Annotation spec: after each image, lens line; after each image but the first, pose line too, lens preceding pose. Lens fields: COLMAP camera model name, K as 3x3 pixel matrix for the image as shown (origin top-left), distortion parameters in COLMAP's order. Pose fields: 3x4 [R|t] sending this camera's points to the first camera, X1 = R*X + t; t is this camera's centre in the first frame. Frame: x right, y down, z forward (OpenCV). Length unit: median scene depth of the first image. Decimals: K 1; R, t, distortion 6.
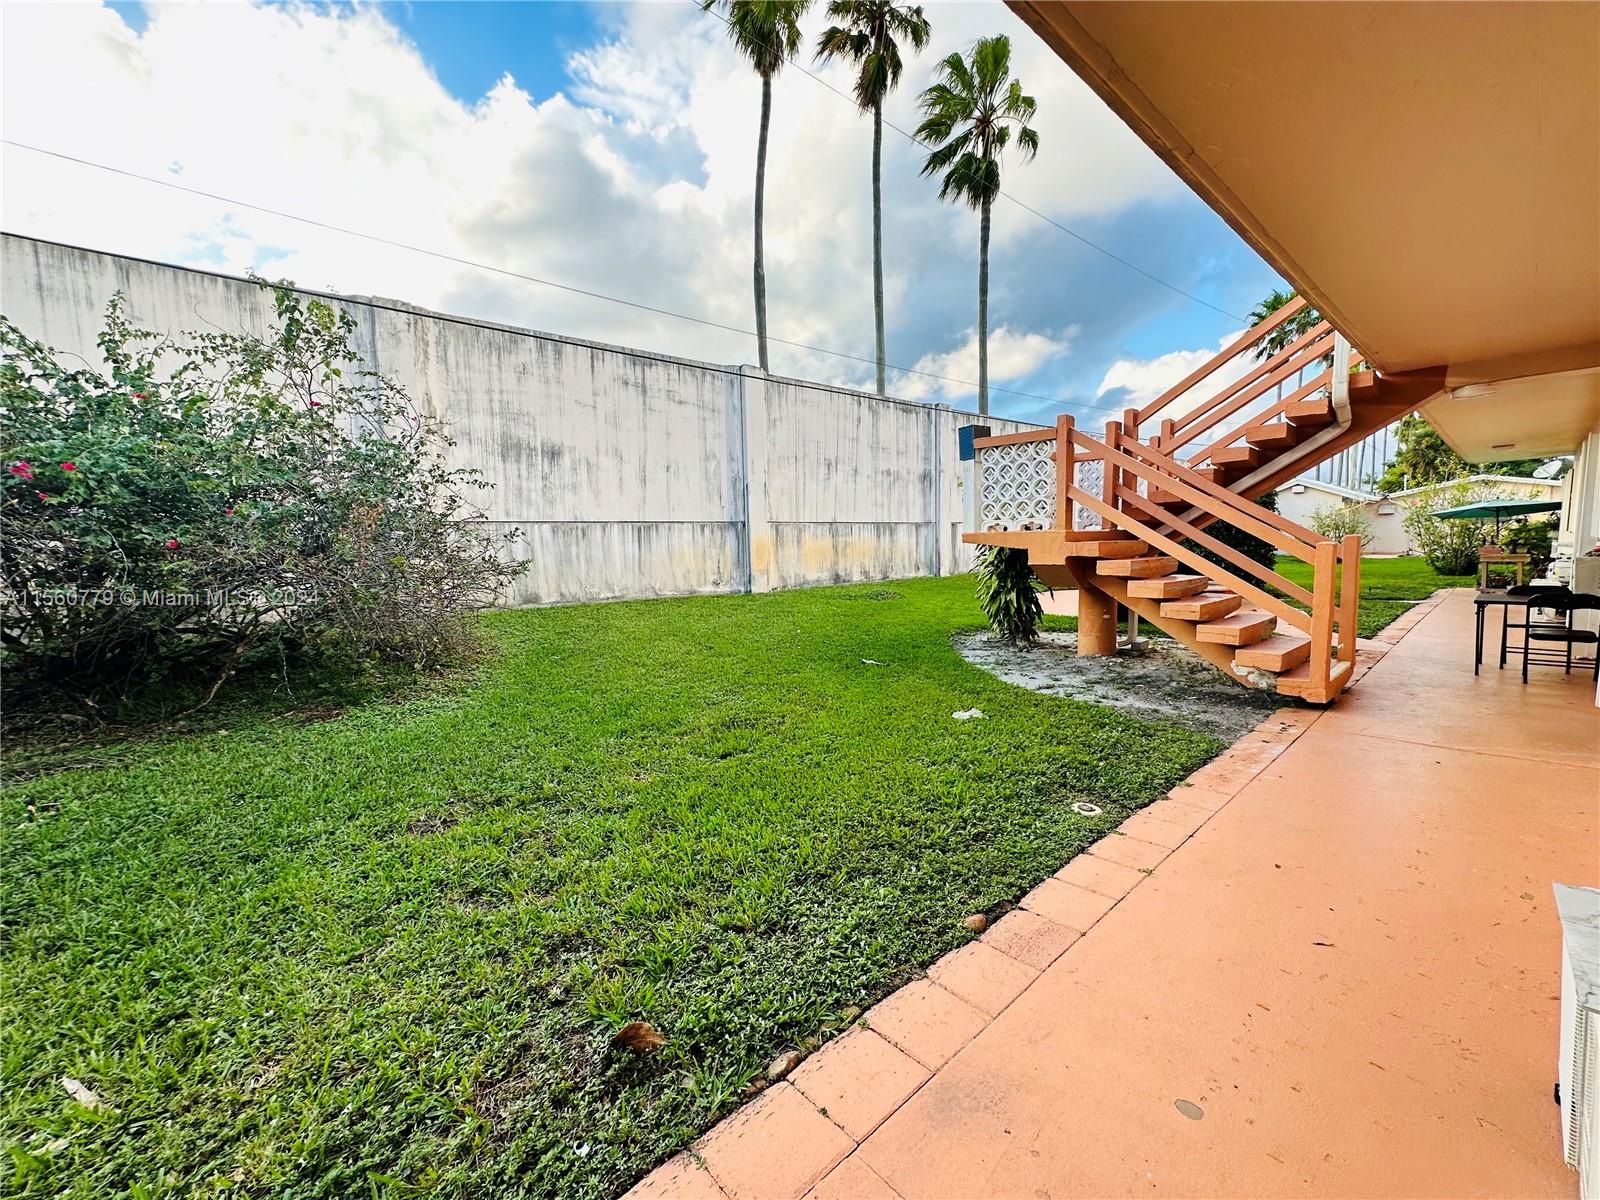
lens RADIAL K [[636.4, 0, 800.6], [0, 636.4, 599.7], [0, 0, 1]] dist [-0.001809, 0.000511]
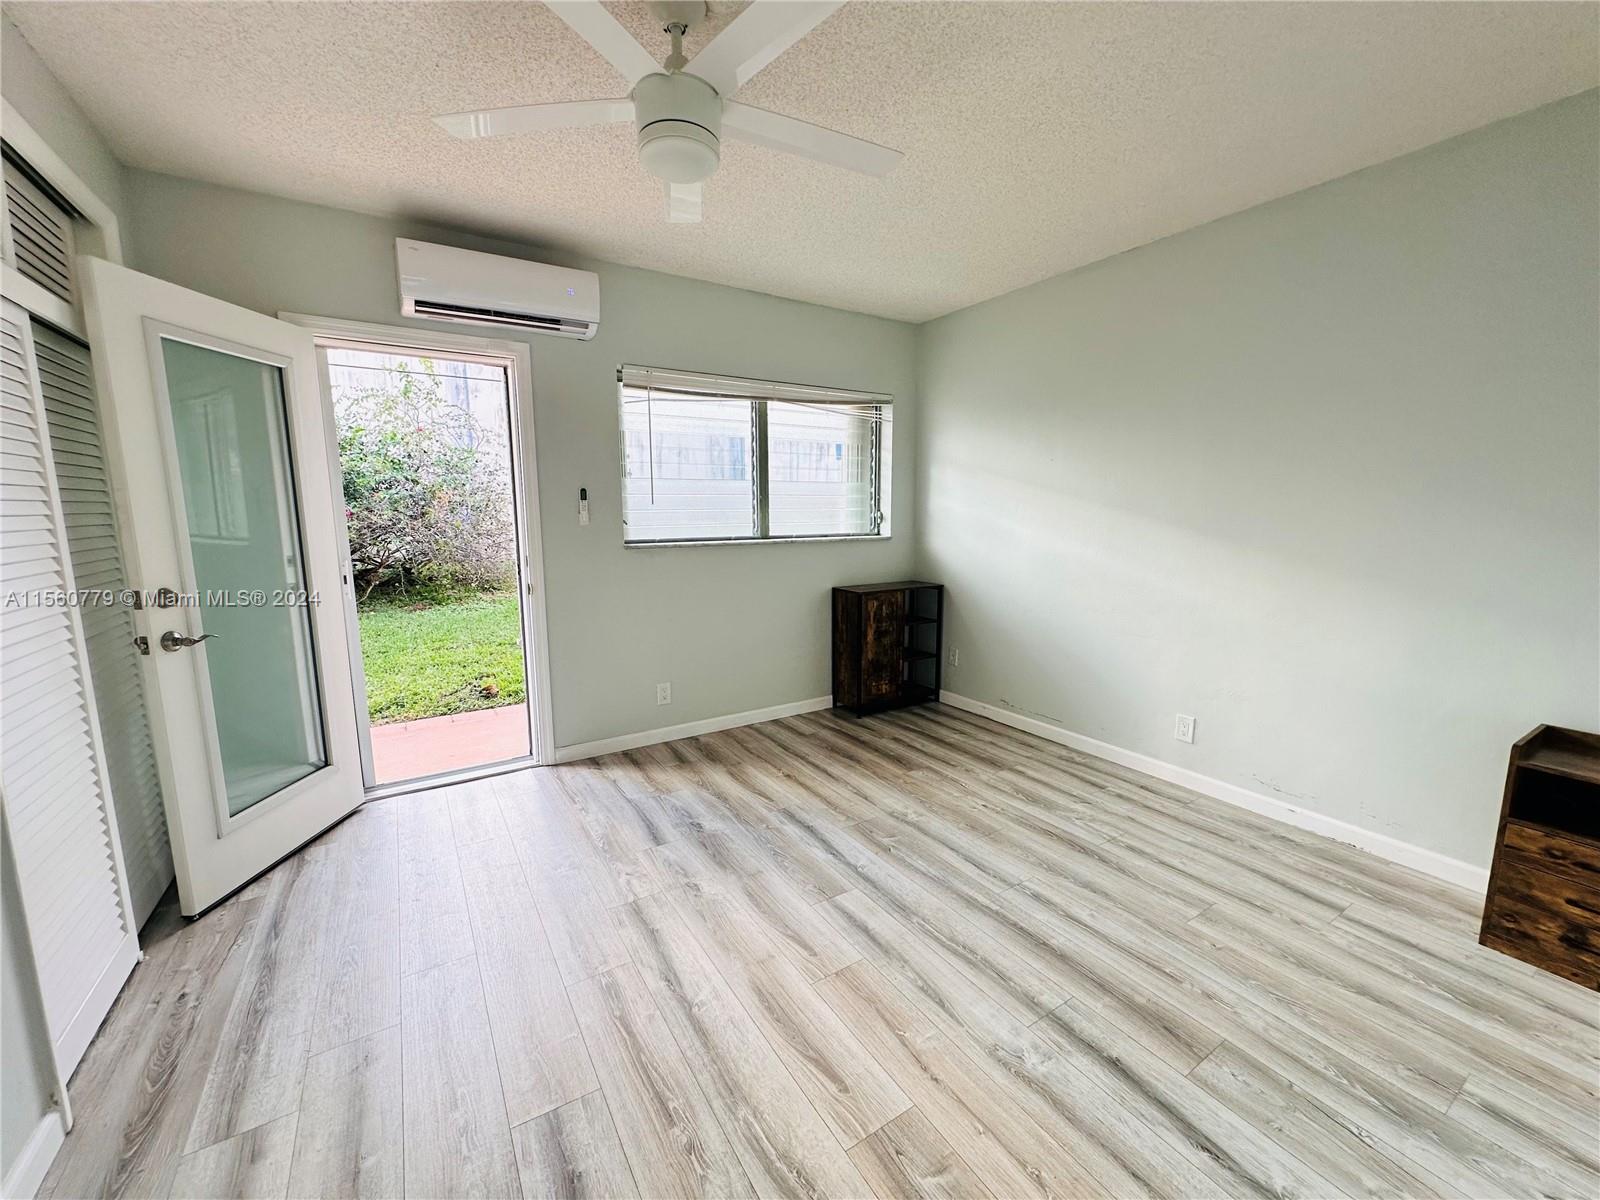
lens RADIAL K [[636.4, 0, 799.2], [0, 636.4, 597.7], [0, 0, 1]] dist [-0.001809, 0.000511]
pose [[0.987617, 0.040286, -0.151627, 0.621498], [-0.032127, 0.997921, 0.055878, 0.017085], [0.153563, -0.050315, 0.986857, -0.660423]]
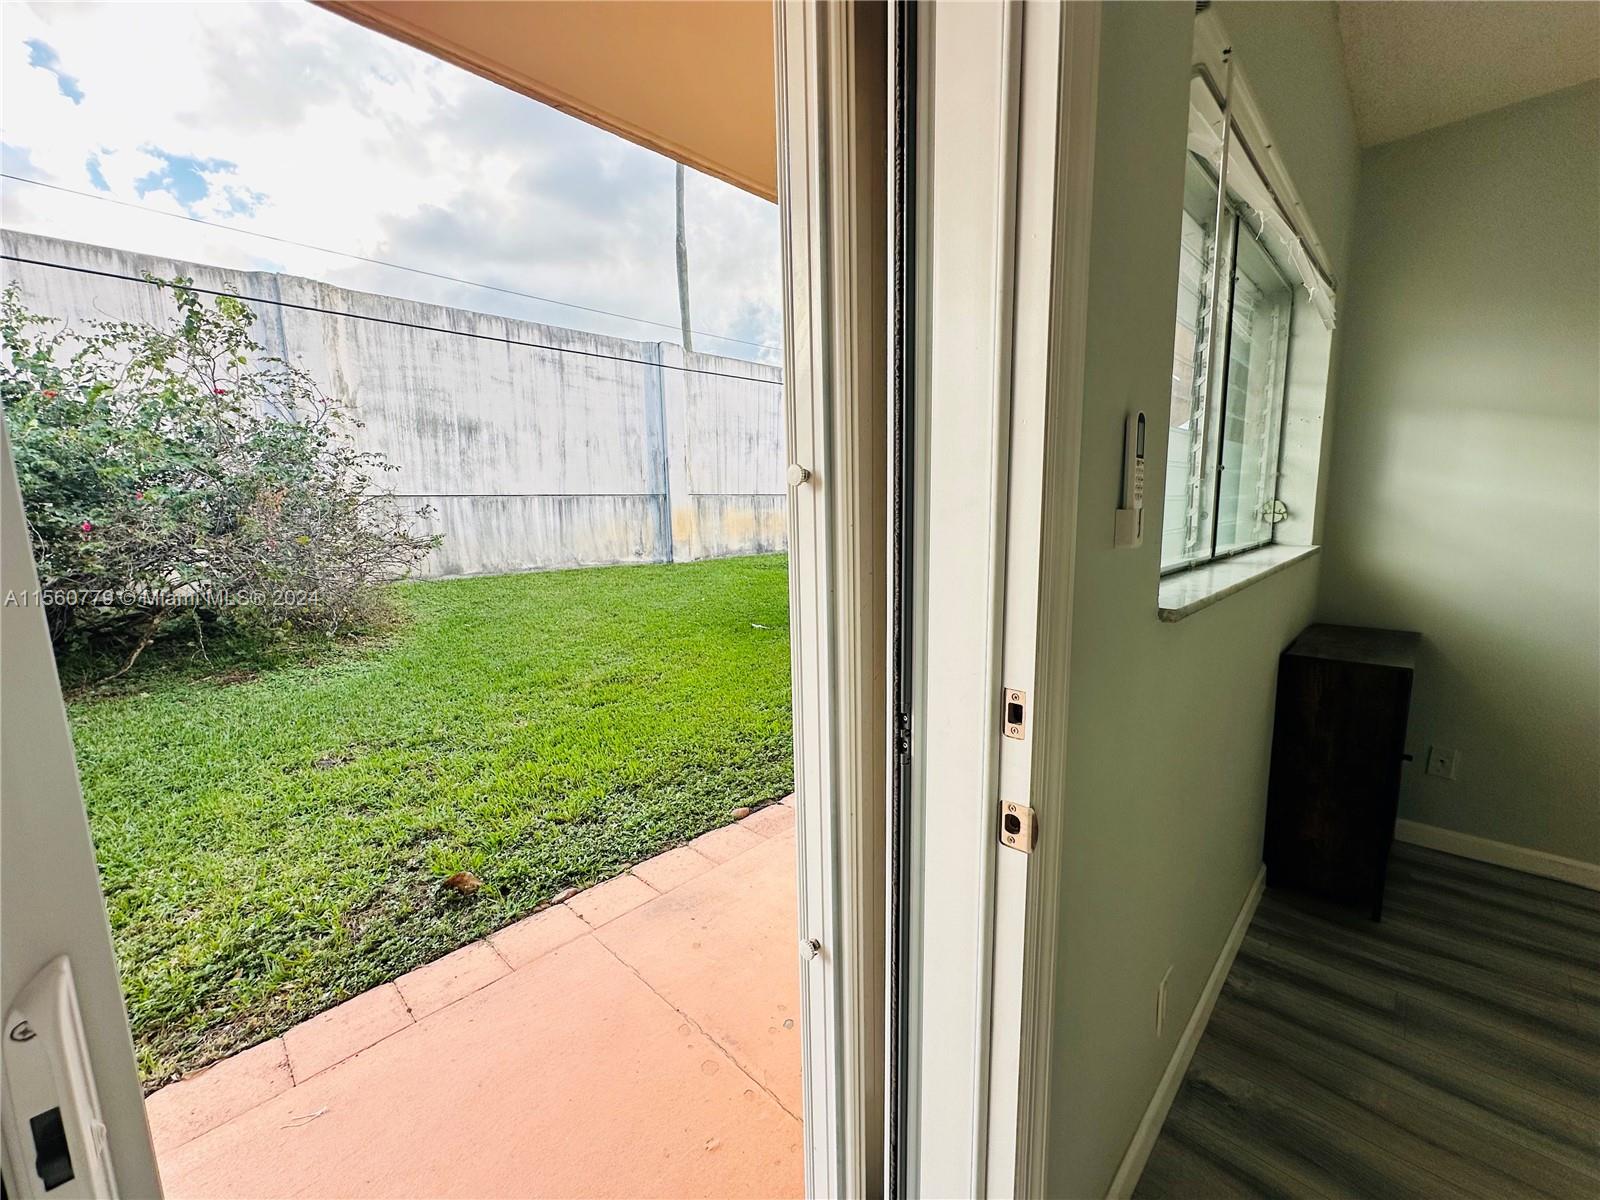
lens RADIAL K [[636.4, 0, 799.9], [0, 636.4, 598.4], [0, 0, 1]] dist [-0.001809, 0.000511]
pose [[0.997546, -0.007930, 0.069562, 0.161548], [0.004387, 0.998692, 0.050943, -0.012046], [-0.069875, -0.050513, 0.996276, -0.182212]]
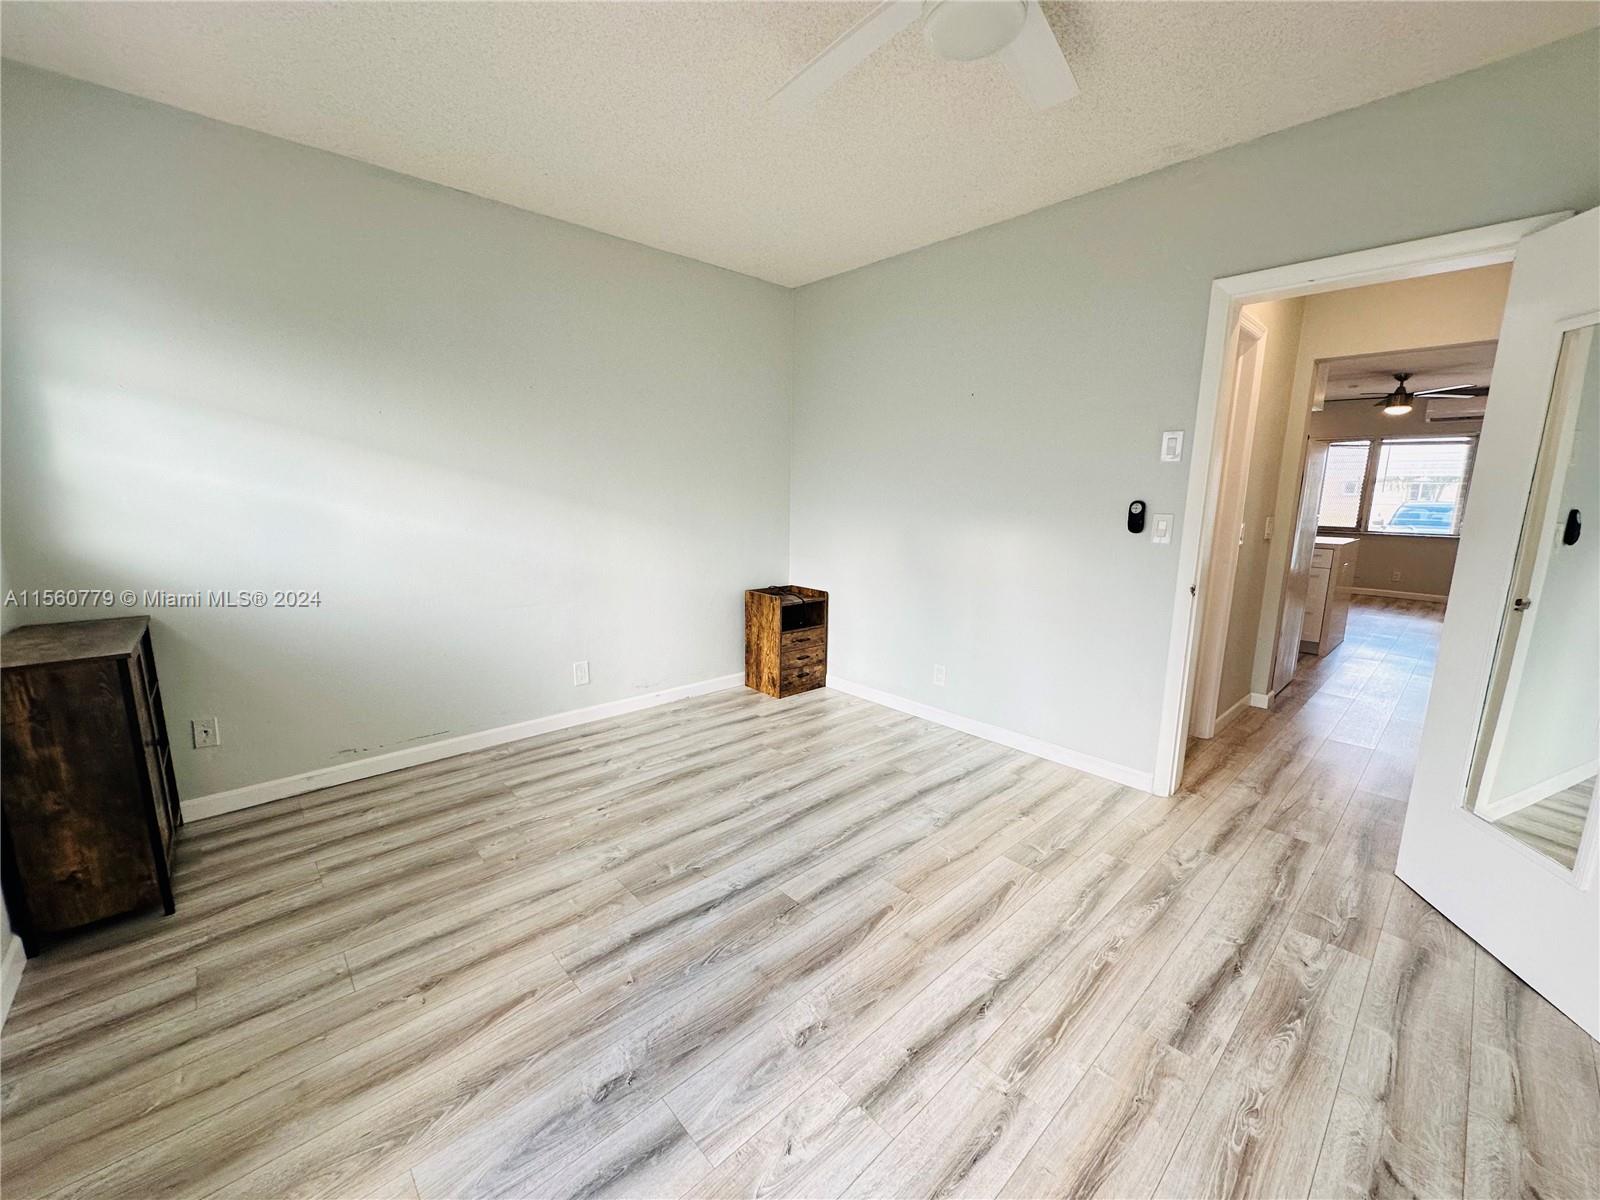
lens RADIAL K [[636.4, 0, 804.7], [0, 636.4, 599.6], [0, 0, 1]] dist [-0.001809, 0.000511]
pose [[-0.025424, -0.151372, 0.988150, 0.188272], [0.080549, 0.984945, 0.152954, -0.003115], [-0.996426, 0.083483, -0.012848, -0.218067]]
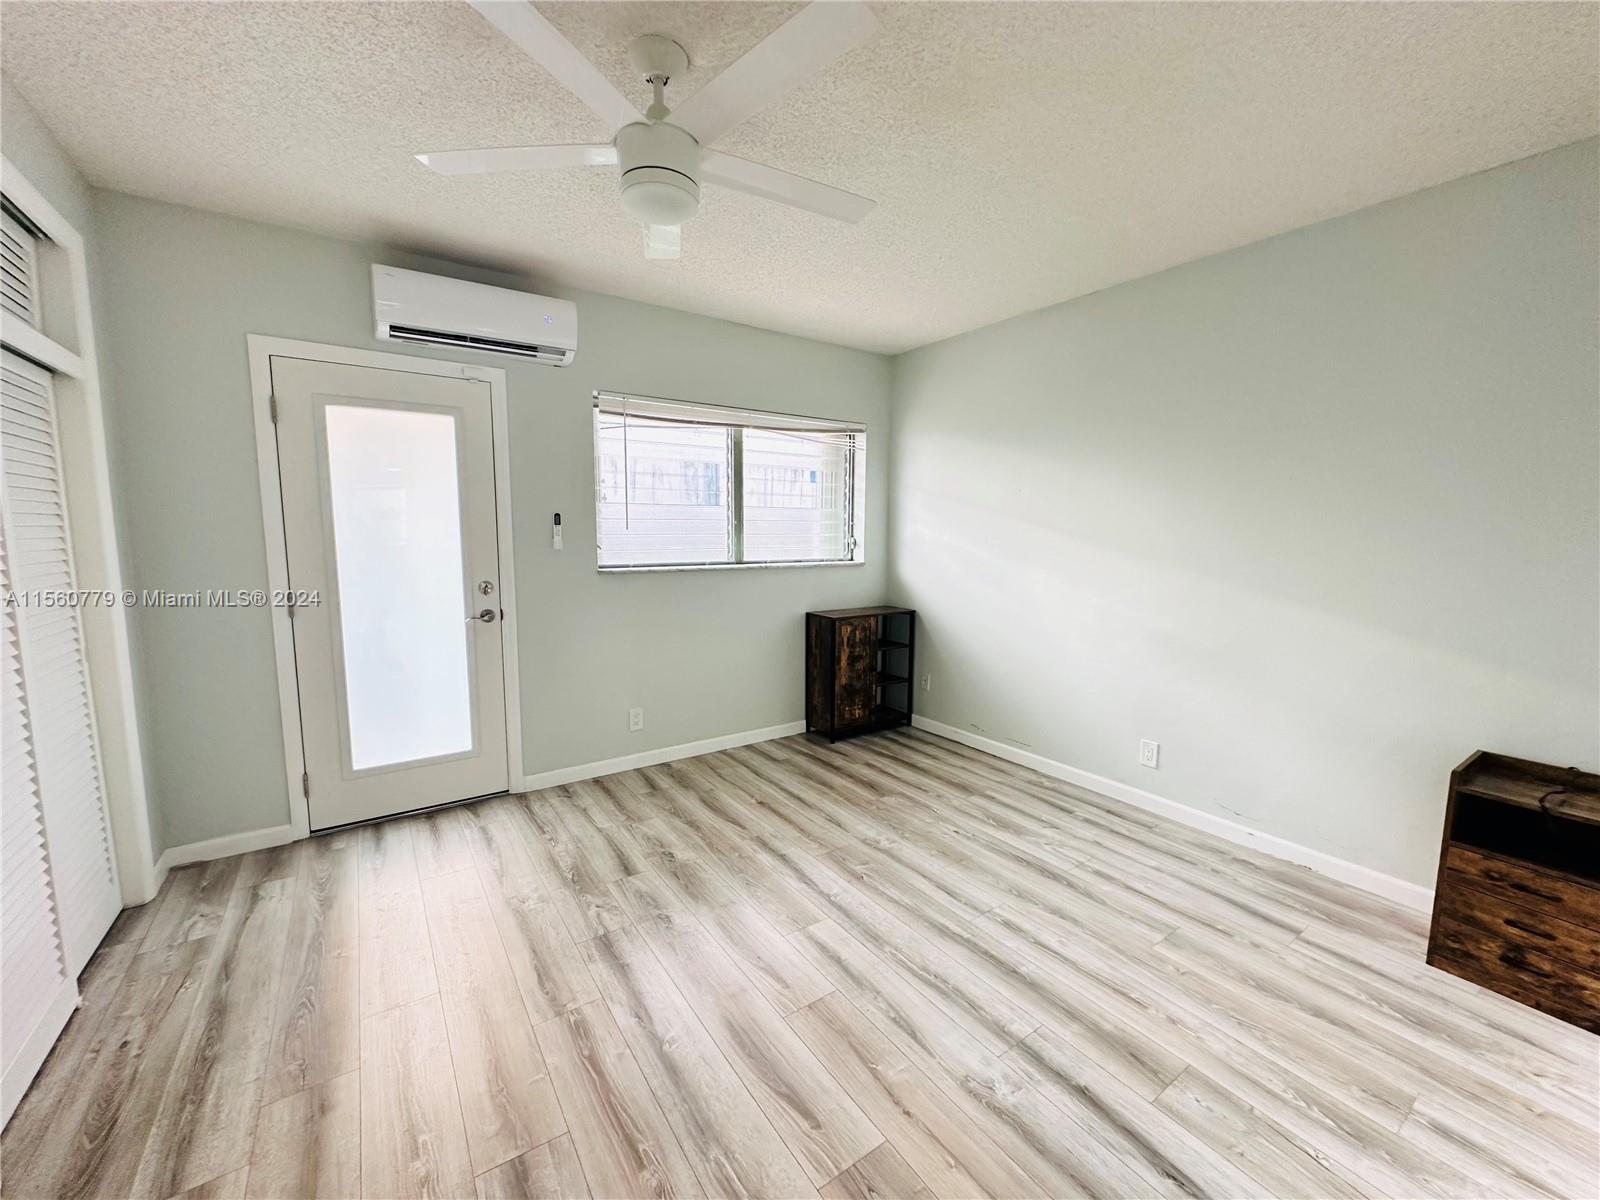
lens RADIAL K [[636.4, 0, 798.5], [0, 636.4, 597.7], [0, 0, 1]] dist [-0.001809, 0.000511]
pose [[0.992742, 0.040795, -0.113130, 0.621661], [-0.038477, 0.999004, 0.022597, 0.010027], [0.113940, -0.018080, 0.993323, -0.666155]]
